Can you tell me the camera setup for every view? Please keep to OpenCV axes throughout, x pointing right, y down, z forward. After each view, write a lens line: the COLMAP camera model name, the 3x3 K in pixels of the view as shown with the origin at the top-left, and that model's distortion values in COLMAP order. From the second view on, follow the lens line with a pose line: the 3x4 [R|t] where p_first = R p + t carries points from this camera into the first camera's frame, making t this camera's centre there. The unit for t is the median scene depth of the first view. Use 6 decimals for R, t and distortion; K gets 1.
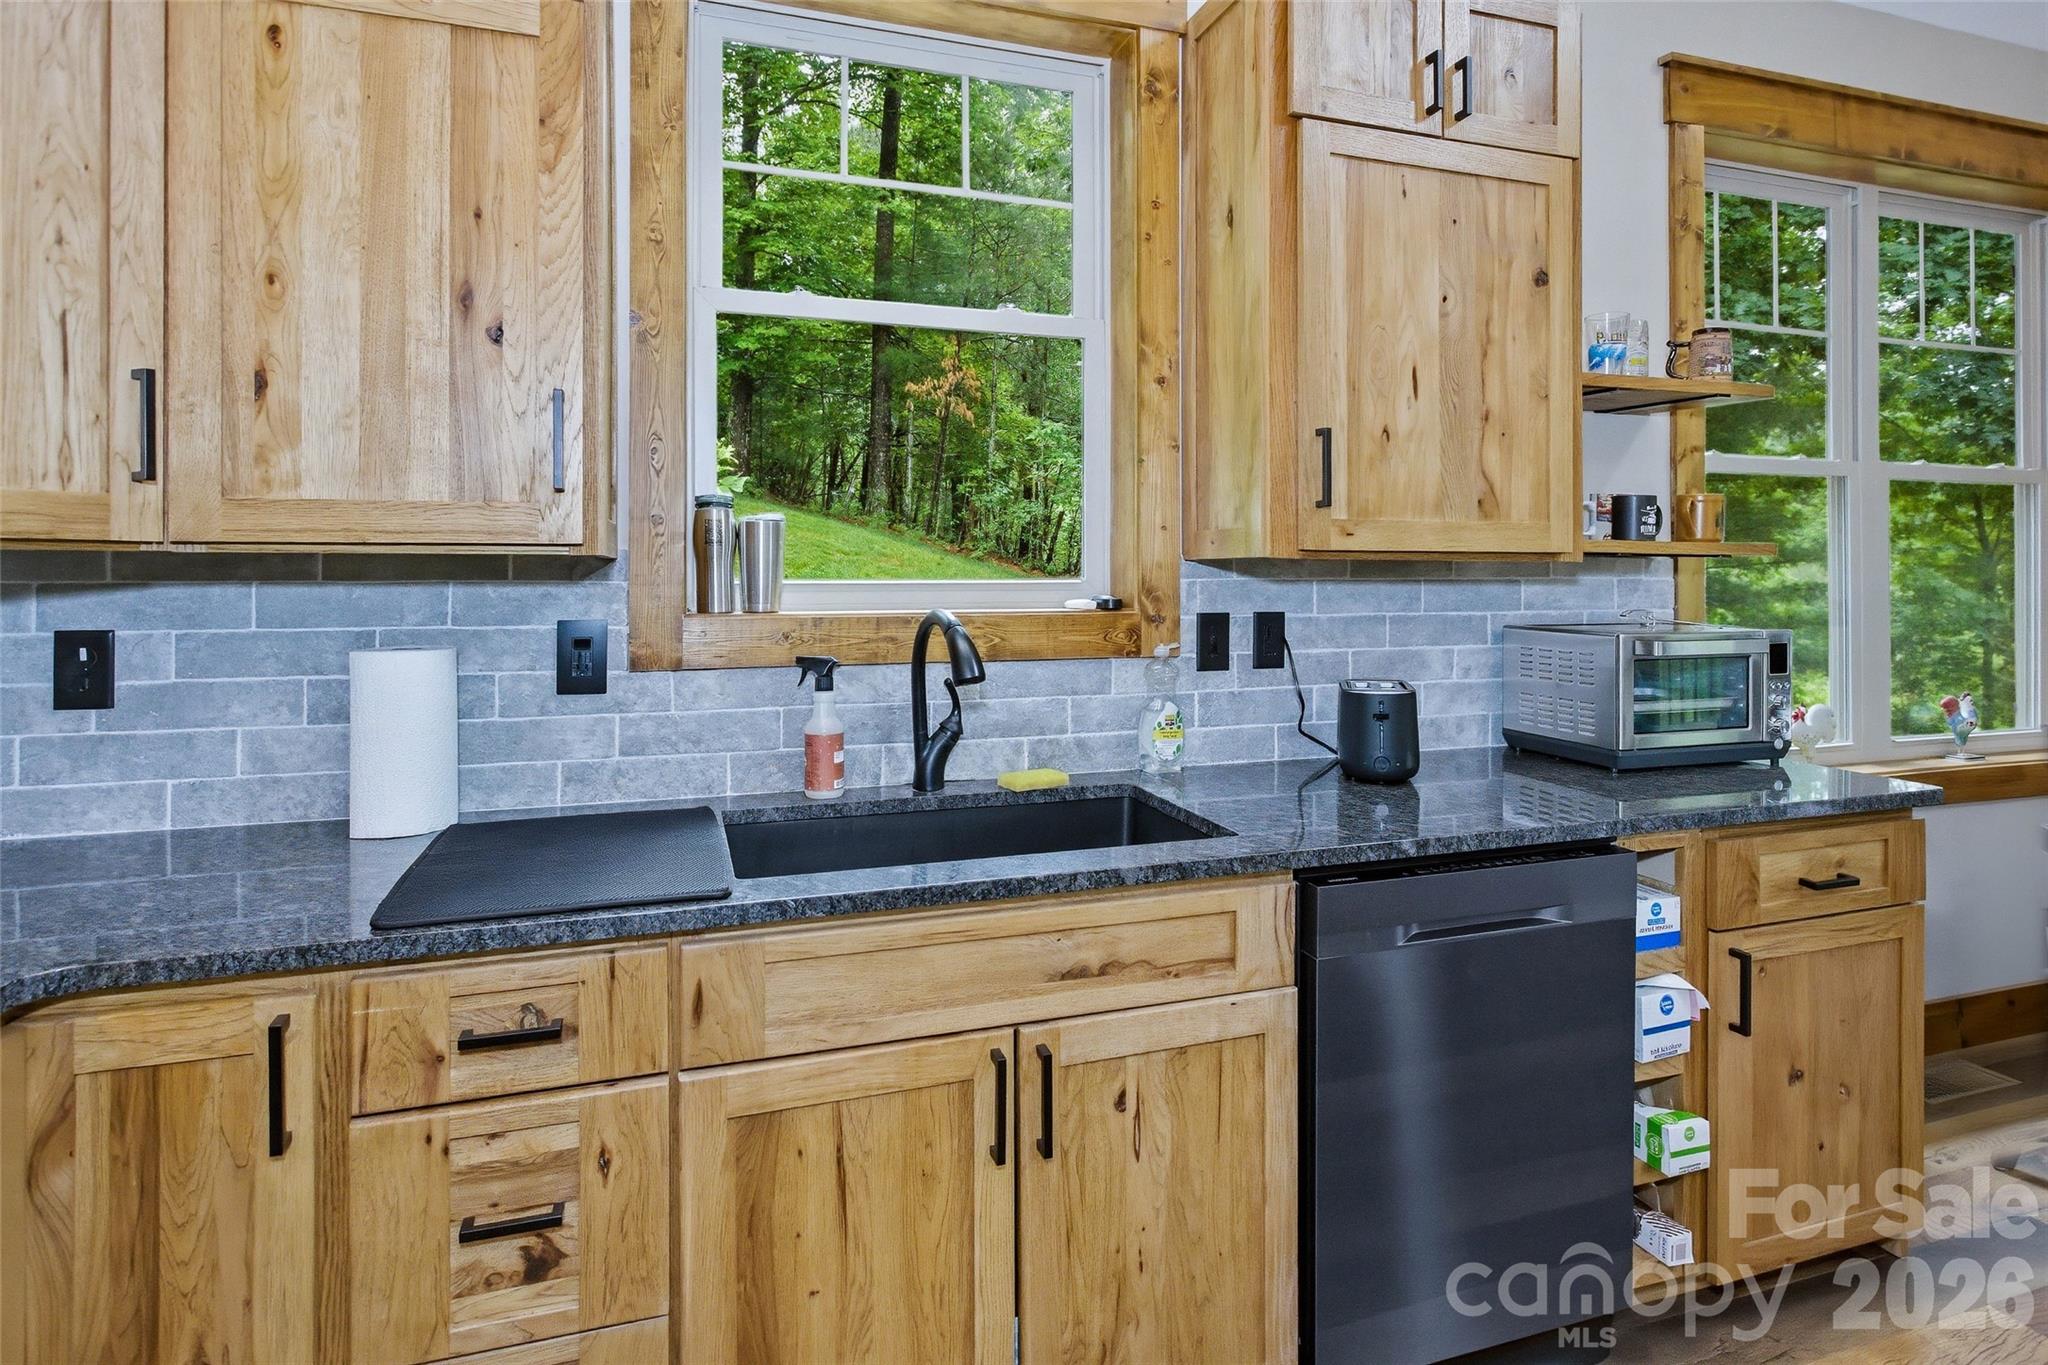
lens RADIAL K [[1077.4, 0, 1027.5], [0, 1077.4, 565.7], [0, 0, 1]] dist [-0.001277, 0.000355]
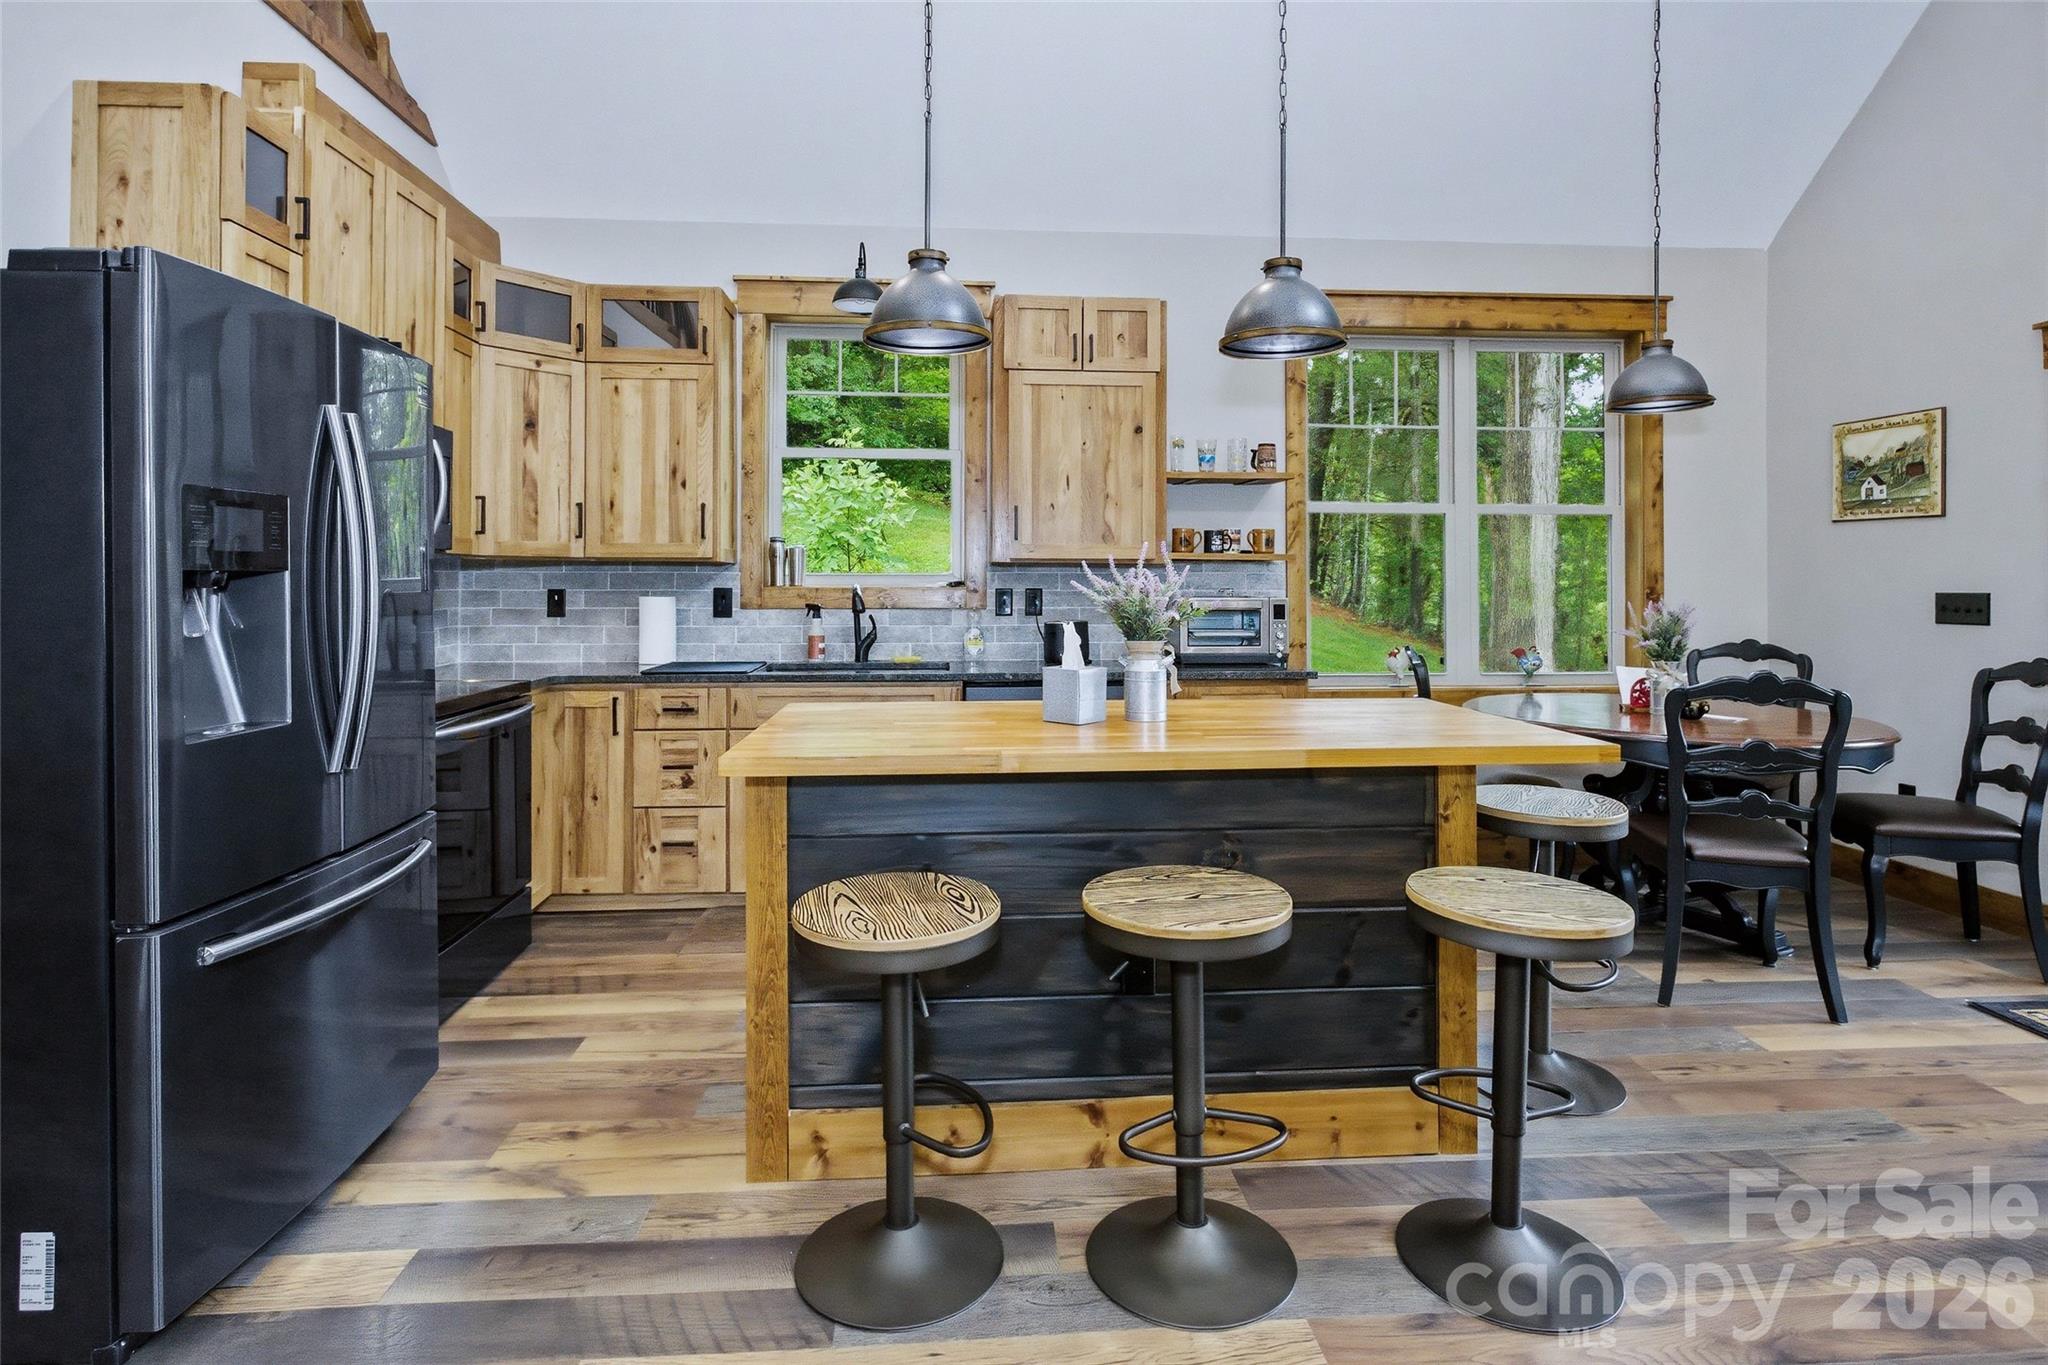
lens RADIAL K [[1058.4, 0, 1025.5], [0, 1058.4, 575.1], [0, 0, 1]] dist [0.000724, 0.000944]
pose [[0.969288, -0.001266, -0.245924, 0.848053], [0.000176, 0.999990, -0.004454, 0.030810], [0.245927, 0.004274, 0.969279, -1.179322]]
